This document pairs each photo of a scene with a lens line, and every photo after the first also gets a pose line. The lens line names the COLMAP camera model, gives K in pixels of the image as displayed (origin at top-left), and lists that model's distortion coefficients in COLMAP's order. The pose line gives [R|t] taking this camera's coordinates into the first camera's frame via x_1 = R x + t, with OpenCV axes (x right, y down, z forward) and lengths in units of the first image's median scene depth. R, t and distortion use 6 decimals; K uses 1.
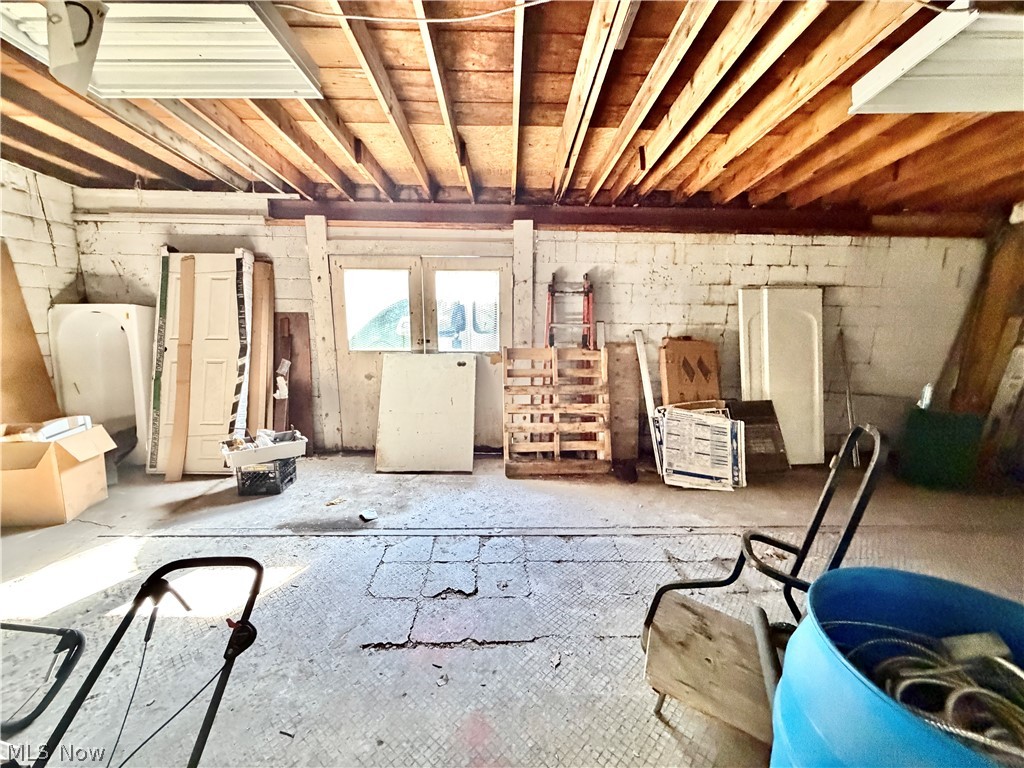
lens RADIAL K [[411.9, 0, 512.0], [0, 411.9, 384.0], [0, 0, 1]] dist [-0.000363, -0.000525]
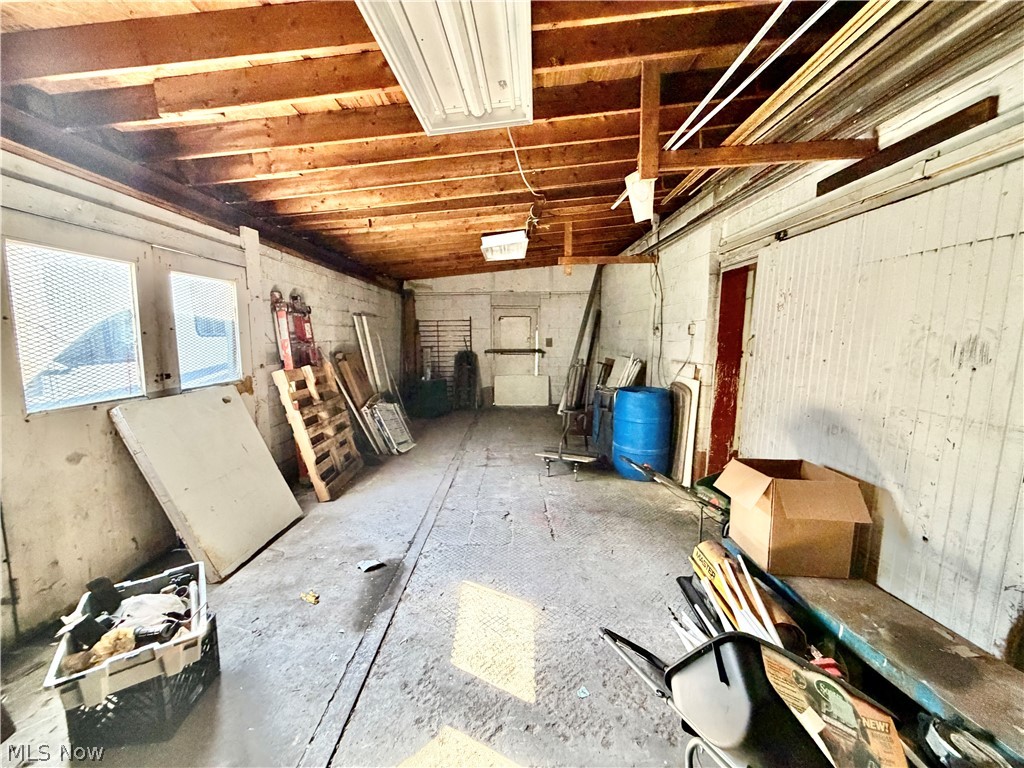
lens RADIAL K [[411.9, 0, 512.0], [0, 411.9, 384.0], [0, 0, 1]] dist [-0.000363, -0.000525]
pose [[0.032197, -0.125504, 0.991570, -0.886703], [0.164634, 0.979199, 0.118593, -0.084406], [-0.985829, 0.159428, 0.052190, 0.461476]]
